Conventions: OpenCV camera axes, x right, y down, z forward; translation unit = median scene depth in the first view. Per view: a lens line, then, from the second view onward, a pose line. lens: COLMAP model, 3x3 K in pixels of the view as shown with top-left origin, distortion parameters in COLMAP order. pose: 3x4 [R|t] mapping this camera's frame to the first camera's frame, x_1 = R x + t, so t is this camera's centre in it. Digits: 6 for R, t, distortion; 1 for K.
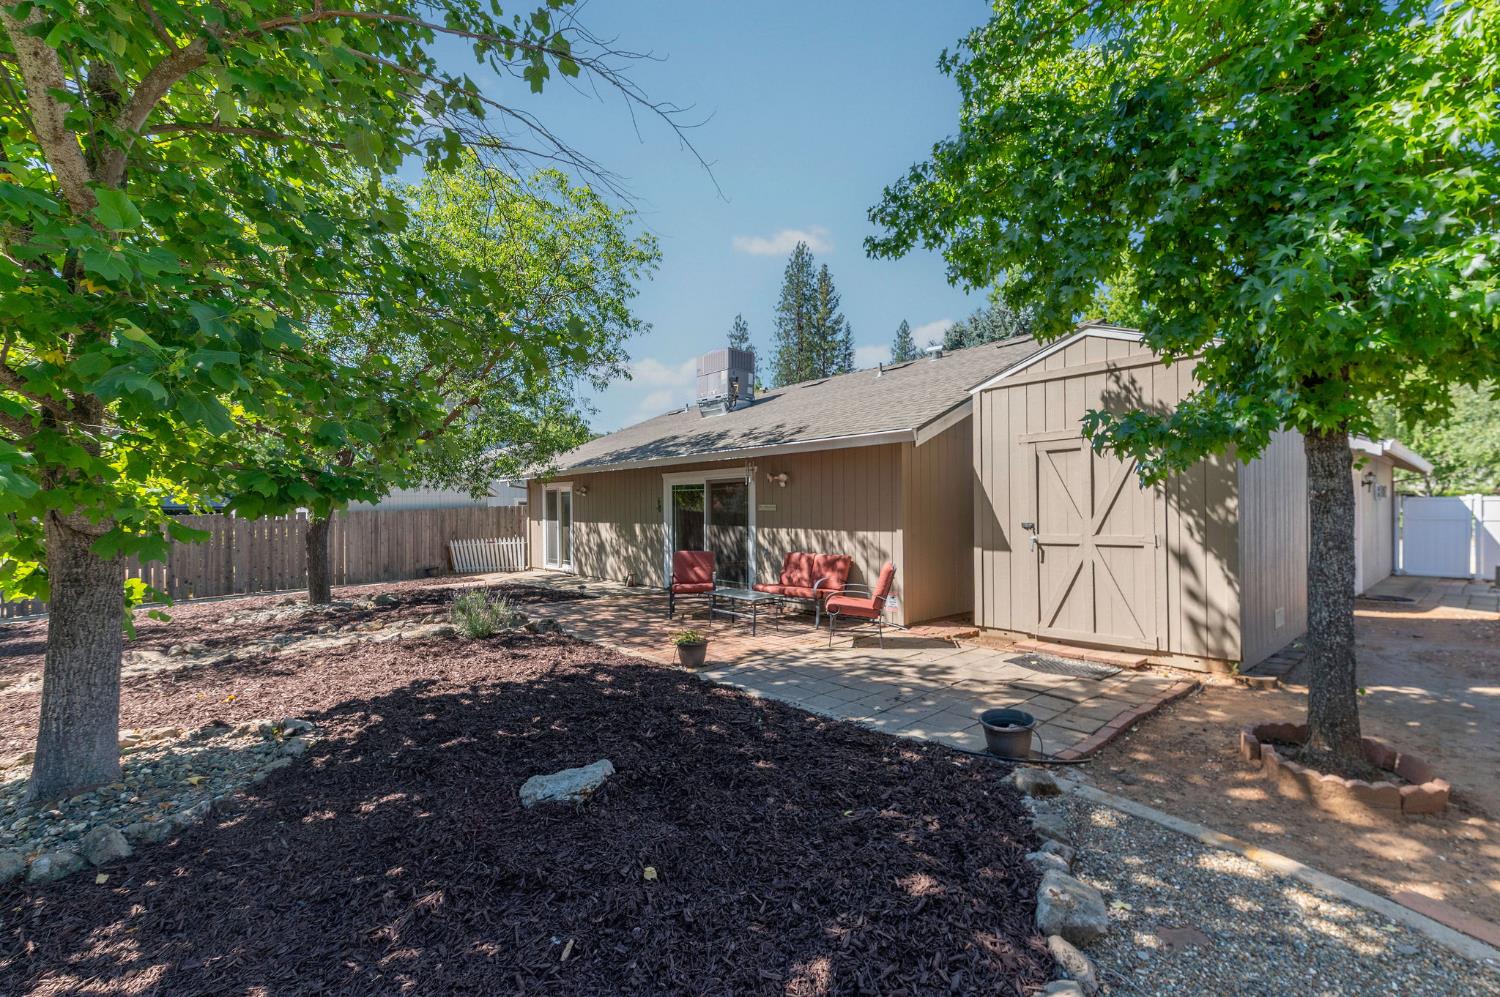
lens RADIAL K [[658.7, 0, 716.0], [0, 658.7, 518.0], [0, 0, 1]] dist [-0.001918, 0.000671]
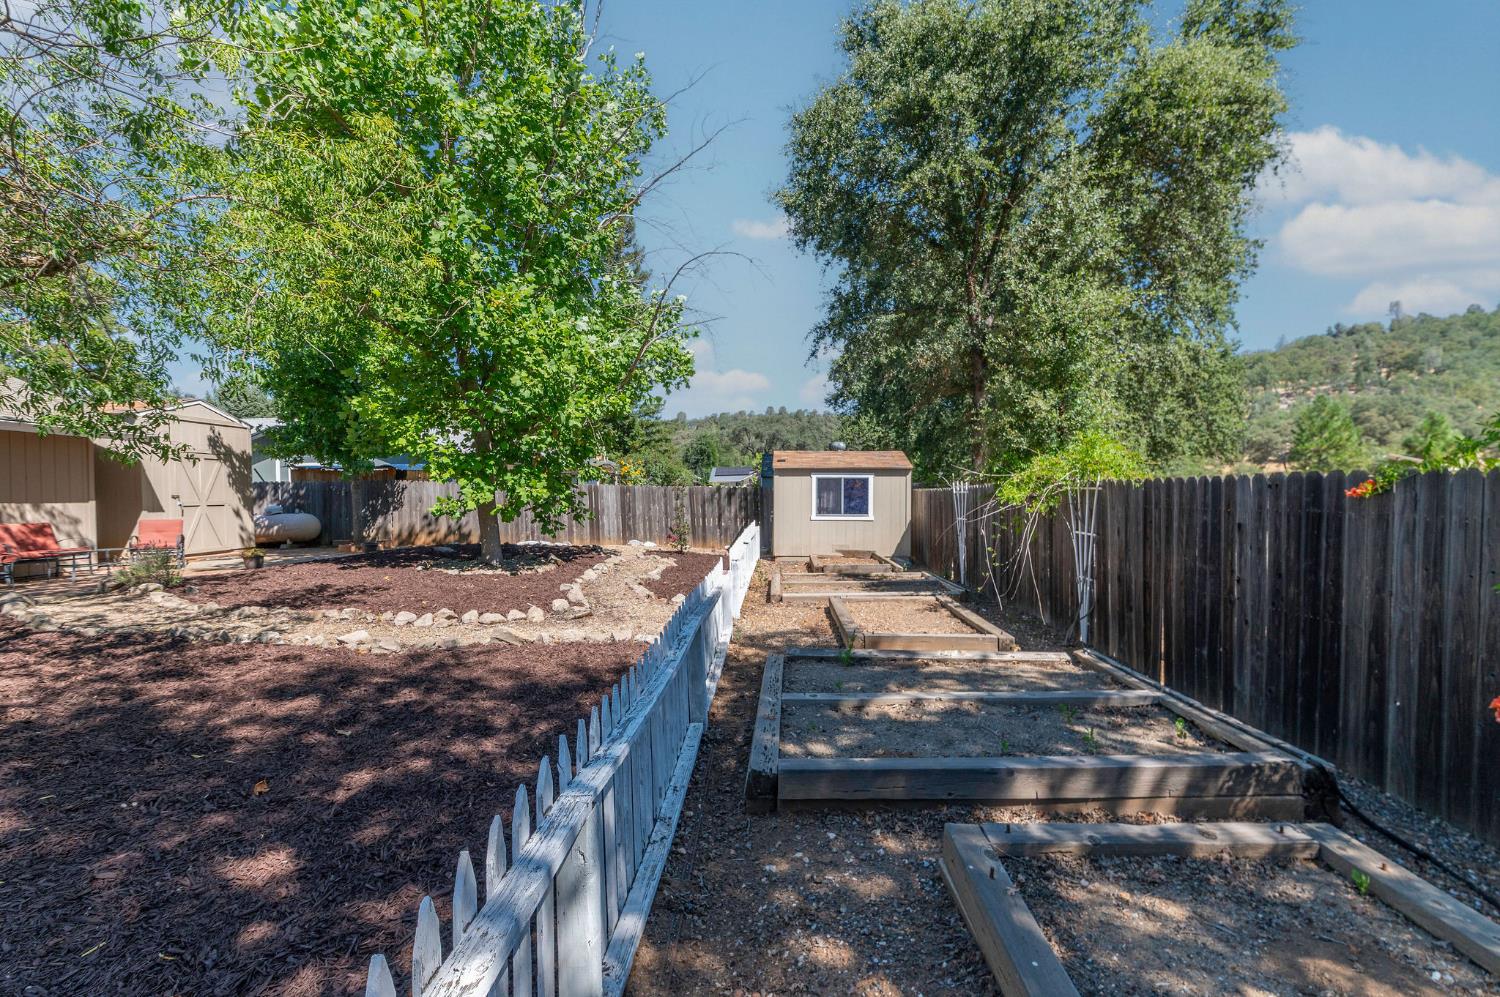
lens RADIAL K [[658.7, 0, 785.2], [0, 658.7, 513.6], [0, 0, 1]] dist [-0.001918, 0.000671]
pose [[-0.774636, 0.003334, 0.632398, -1.595081], [0.023180, 0.999464, 0.023124, 0.041770], [-0.631982, 0.032571, -0.774298, 1.050200]]
